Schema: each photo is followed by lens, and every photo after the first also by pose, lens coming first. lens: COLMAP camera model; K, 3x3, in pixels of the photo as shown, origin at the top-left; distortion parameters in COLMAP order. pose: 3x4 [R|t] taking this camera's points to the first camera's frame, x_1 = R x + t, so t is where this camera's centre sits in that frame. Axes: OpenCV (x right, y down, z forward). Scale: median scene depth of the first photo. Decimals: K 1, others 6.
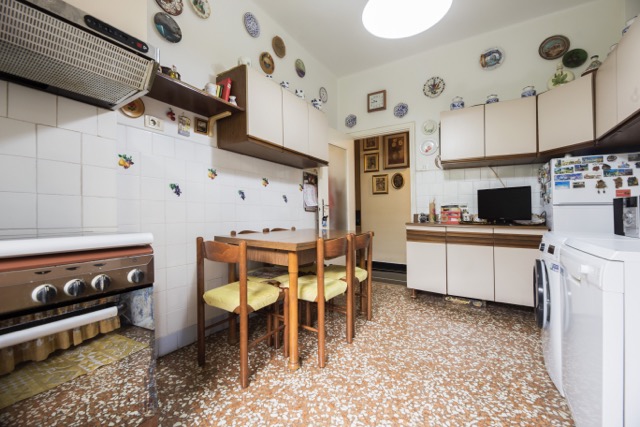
lens RADIAL K [[262.8, 0, 320.0], [0, 262.8, 213.5], [0, 0, 1]] dist [-0.001136, -0.000167]
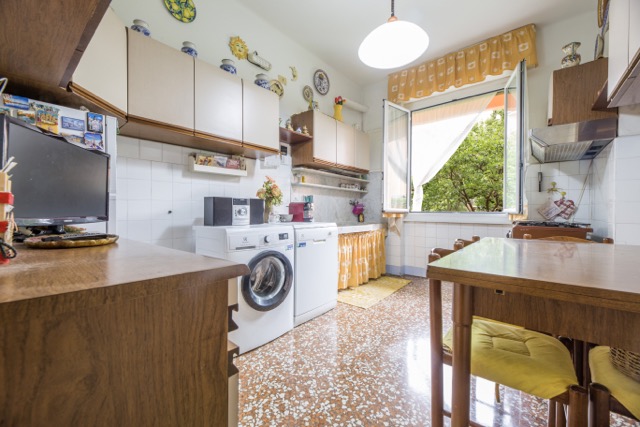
lens RADIAL K [[262.8, 0, 320.0], [0, 262.8, 213.5], [0, 0, 1]] dist [-0.001136, -0.000167]
pose [[-0.990555, -0.007461, 0.136912, 0.450970], [-0.005979, 0.999919, 0.011236, -0.001461], [-0.136984, 0.010311, -0.990520, 2.025493]]
